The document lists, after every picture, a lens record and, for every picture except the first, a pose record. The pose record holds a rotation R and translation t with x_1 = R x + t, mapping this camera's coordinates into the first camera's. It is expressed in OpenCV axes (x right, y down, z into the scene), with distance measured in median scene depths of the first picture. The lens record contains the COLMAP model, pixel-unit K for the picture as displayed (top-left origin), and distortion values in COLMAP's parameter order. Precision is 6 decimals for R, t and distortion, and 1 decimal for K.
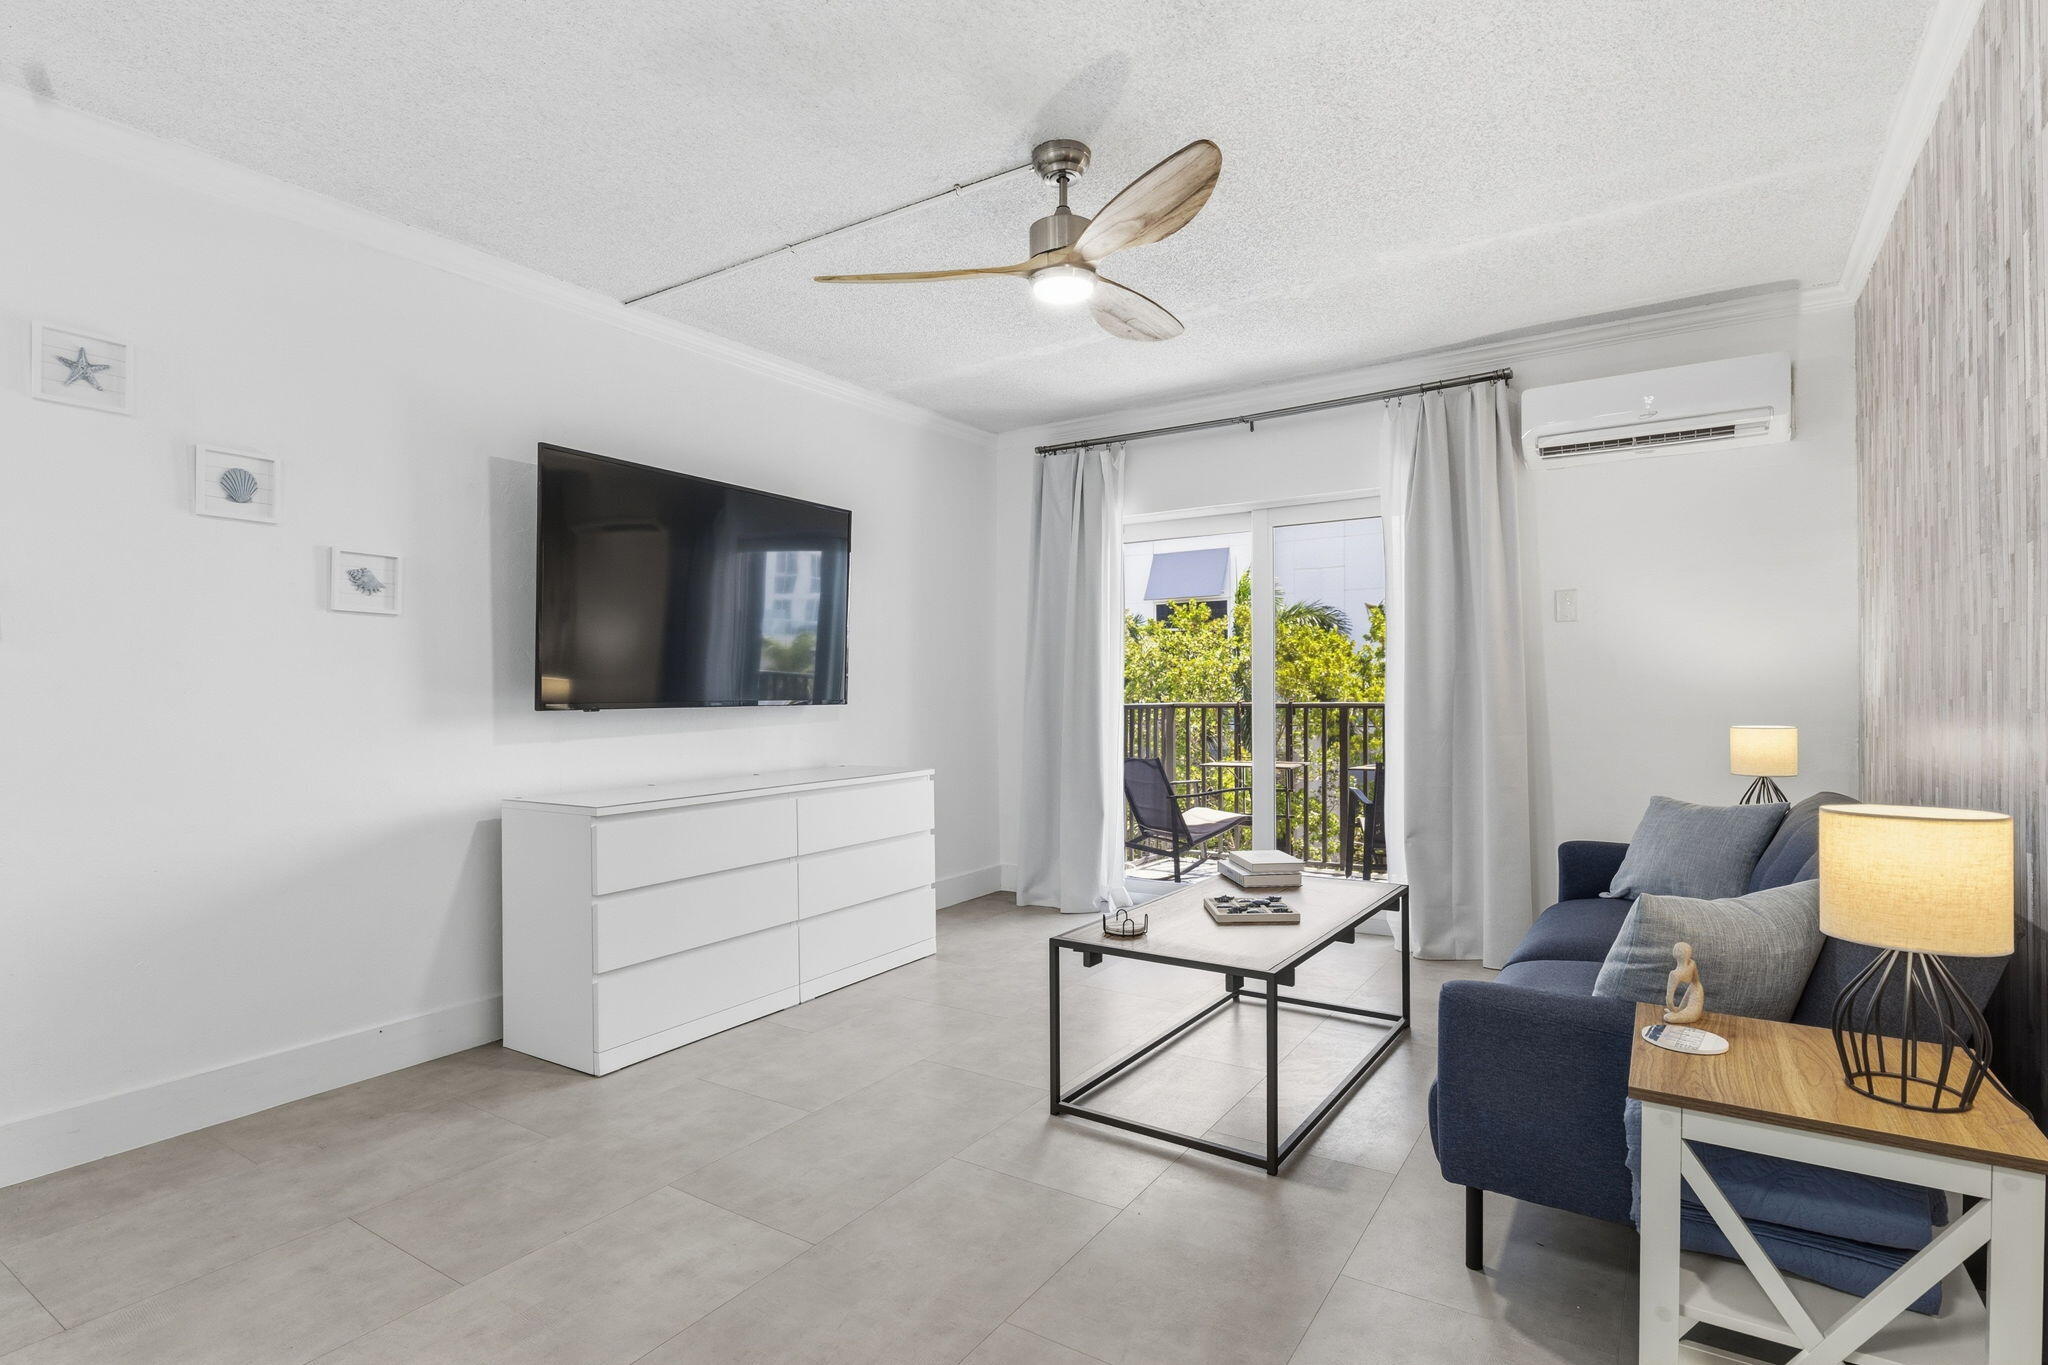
lens RADIAL K [[1019.9, 0, 1014.0], [0, 1019.9, 693.9], [0, 0, 1]] dist [-0.002391, 0.000464]
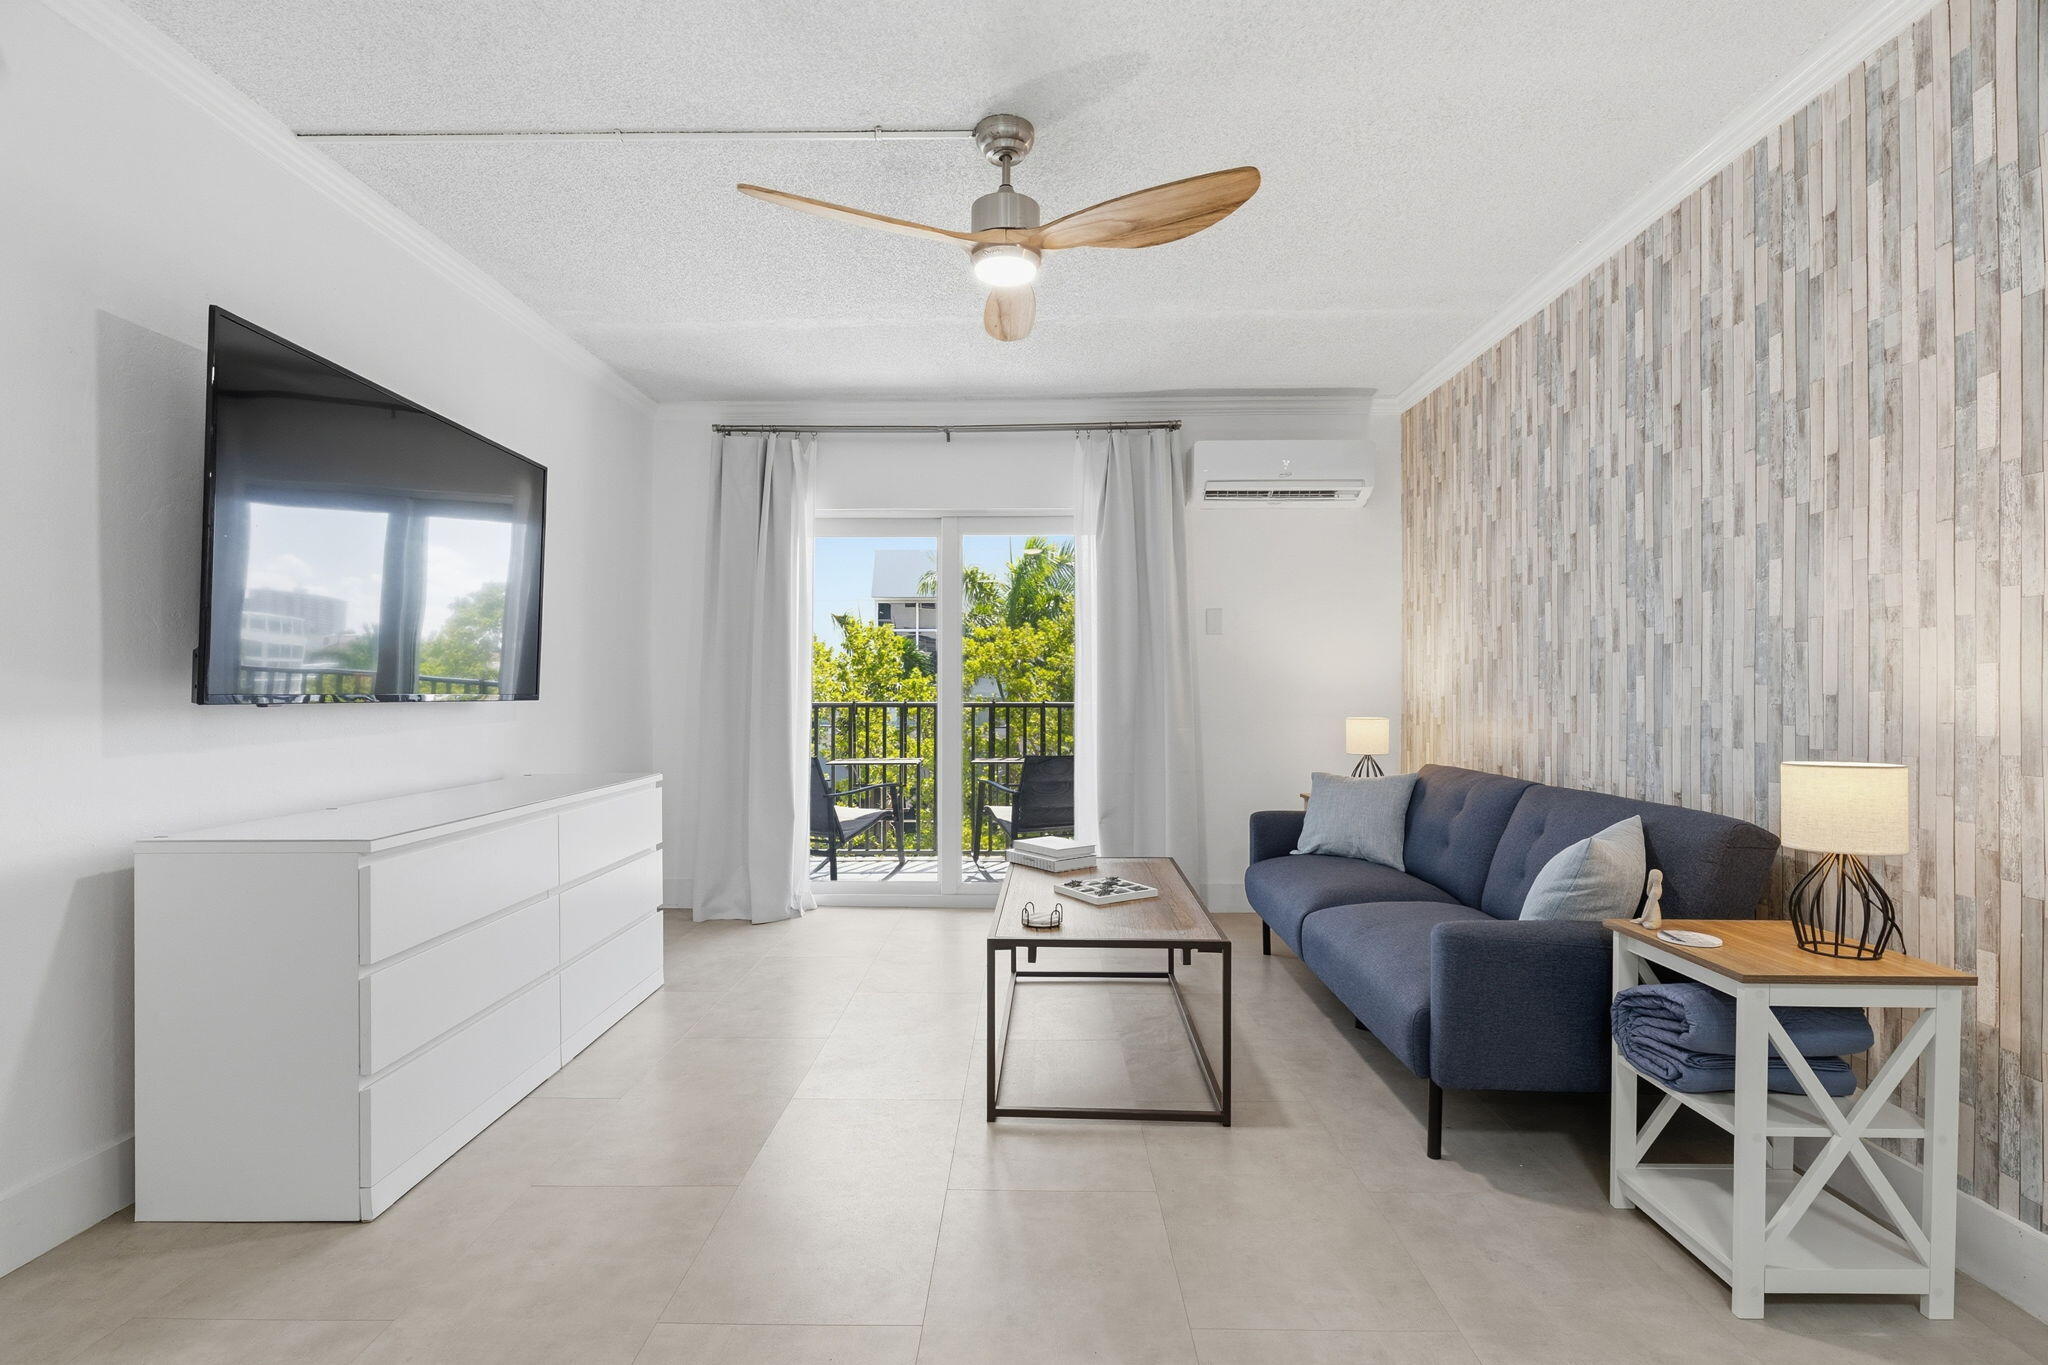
lens RADIAL K [[979.8, 0, 1016.2], [0, 979.8, 698.6], [0, 0, 1]] dist [0.004805, -0.003160]
pose [[0.845179, 0.005076, 0.534460, -0.292256], [-0.005330, 0.999985, -0.001069, 0.008337], [-0.534458, -0.001945, 0.845193, 0.134055]]
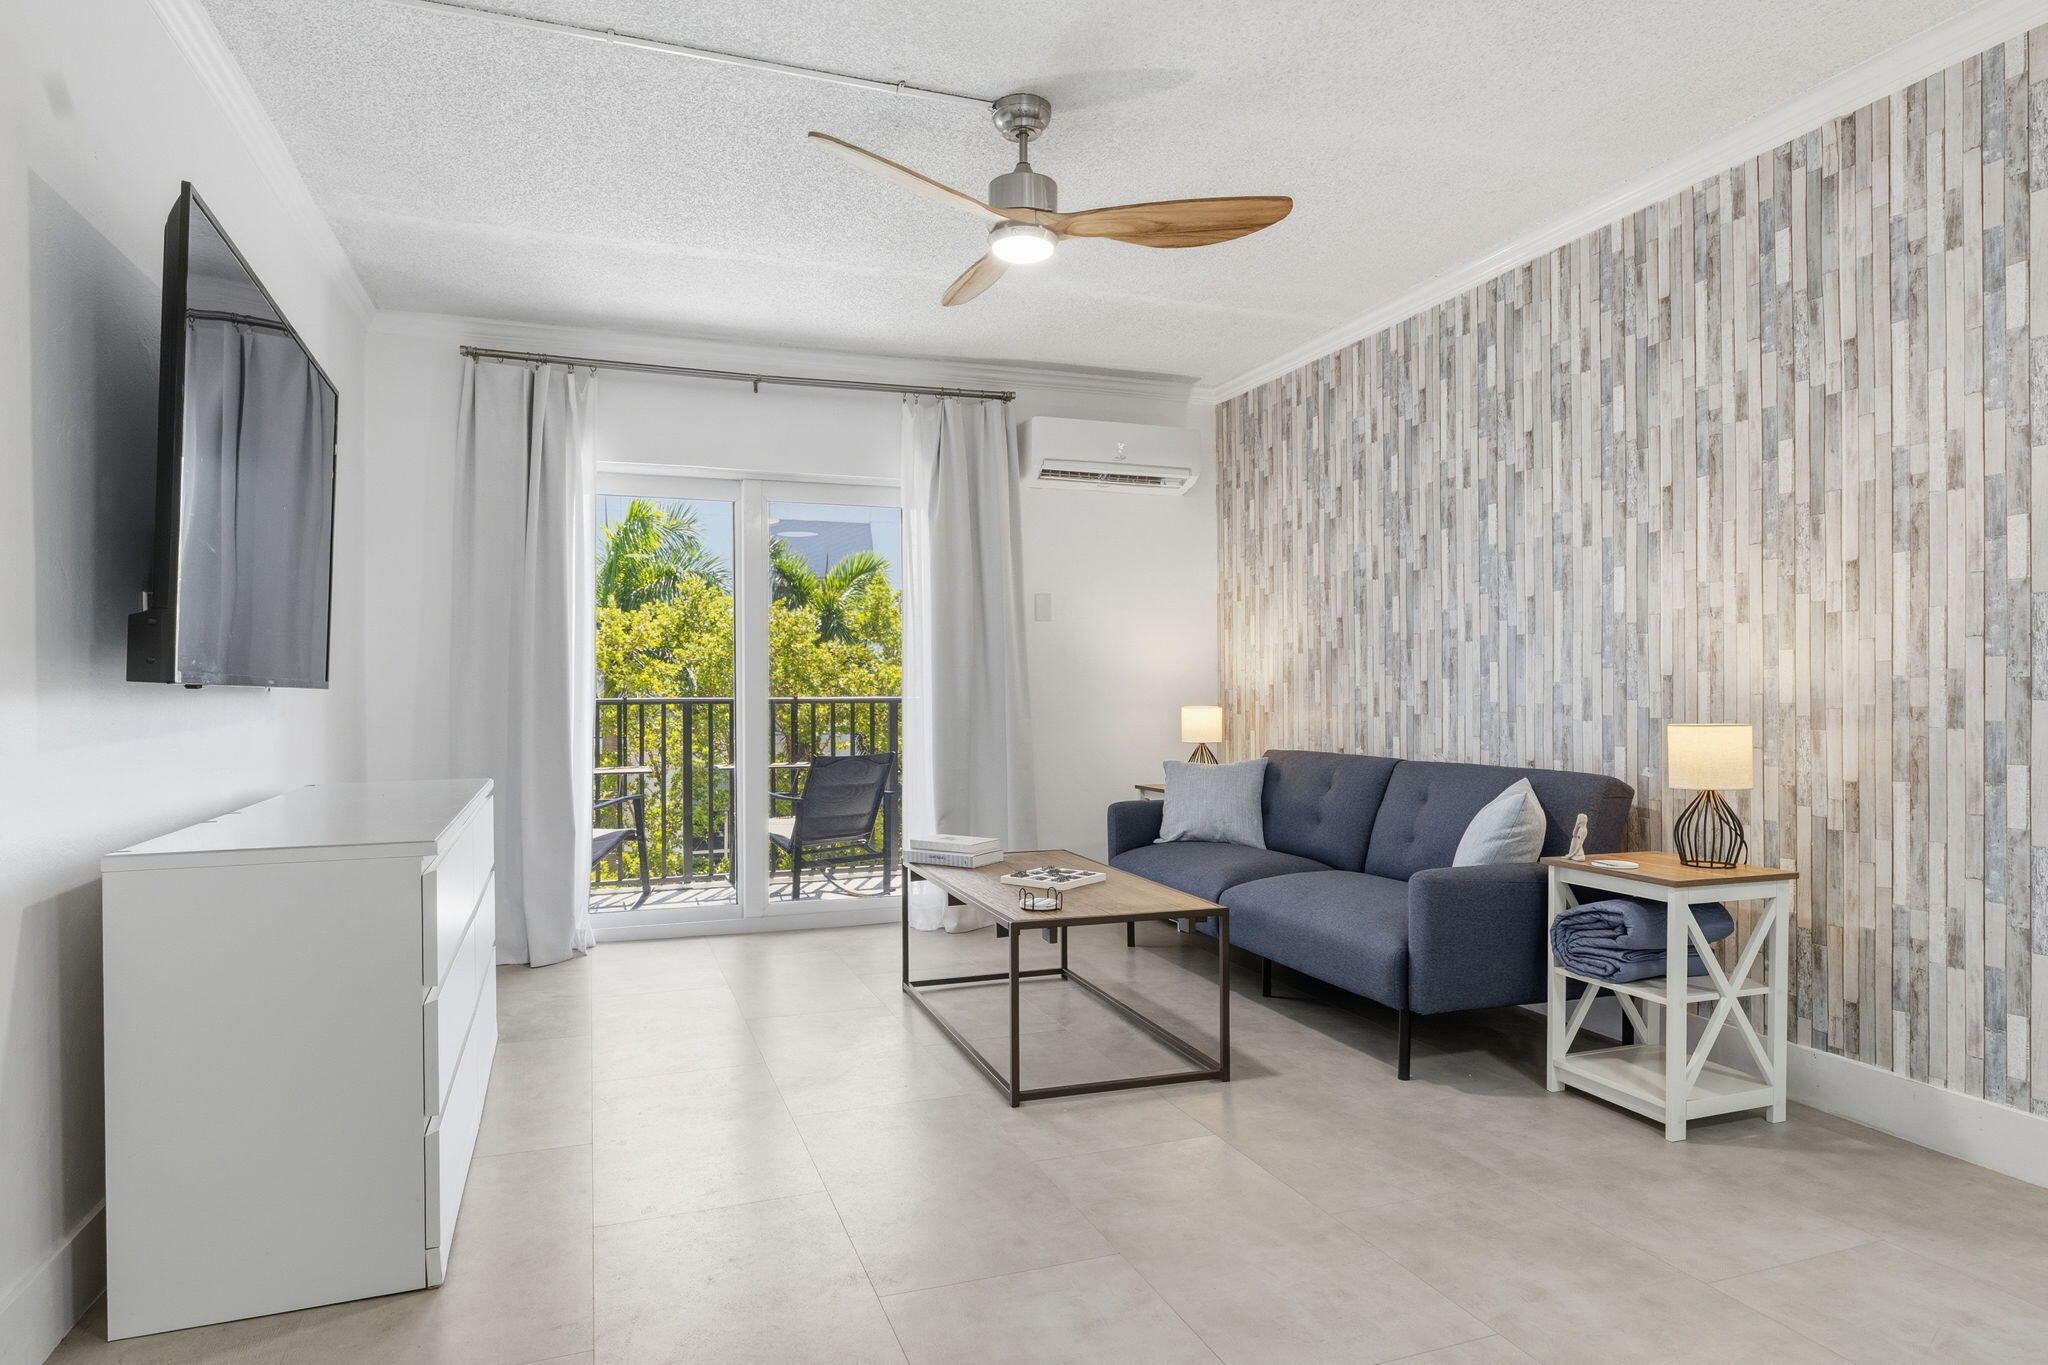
lens RADIAL K [[1193.7, 0, 1019.5], [0, 1193.7, 706.2], [0, 0, 1]] dist [-0.006053, 0.002362]
pose [[0.595804, -0.002538, 0.803126, -0.571372], [0.001894, 0.999997, 0.001755, 0.023092], [-0.803128, 0.000475, 0.595807, 0.218099]]
